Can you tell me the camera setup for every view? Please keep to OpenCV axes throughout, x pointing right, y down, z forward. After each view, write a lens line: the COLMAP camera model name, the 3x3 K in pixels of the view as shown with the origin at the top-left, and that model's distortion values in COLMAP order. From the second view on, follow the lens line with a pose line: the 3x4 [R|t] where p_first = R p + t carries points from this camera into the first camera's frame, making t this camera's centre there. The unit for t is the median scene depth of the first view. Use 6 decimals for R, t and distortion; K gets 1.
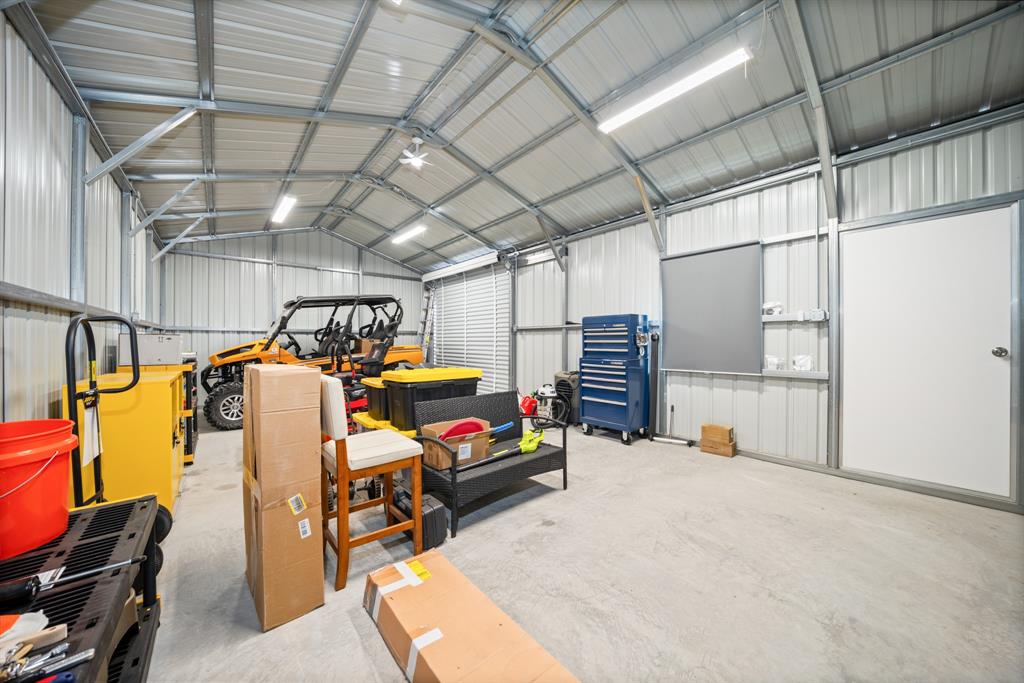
lens RADIAL K [[350.3, 0, 509.1], [0, 350.3, 342.5], [0, 0, 1]] dist [-0.002225, -0.000149]
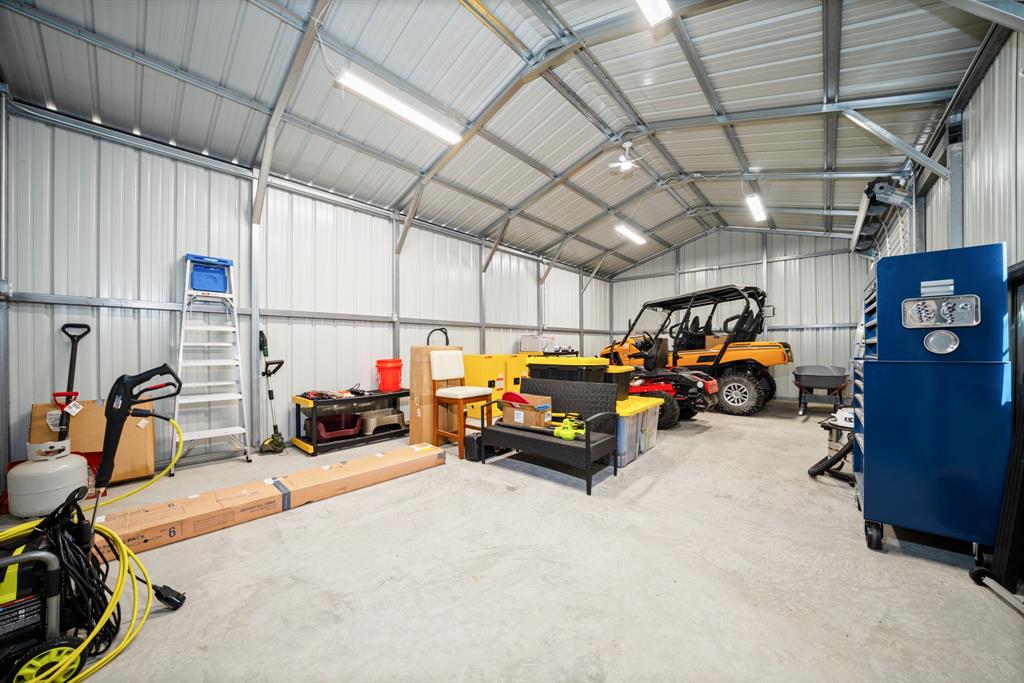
lens RADIAL K [[350.3, 0, 508.2], [0, 350.3, 348.8], [0, 0, 1]] dist [-0.002225, -0.000149]
pose [[0.128505, -0.005759, -0.991692, 1.246523], [0.012010, 0.999919, -0.004250, 0.068007], [0.991636, -0.011364, 0.128564, 0.853854]]
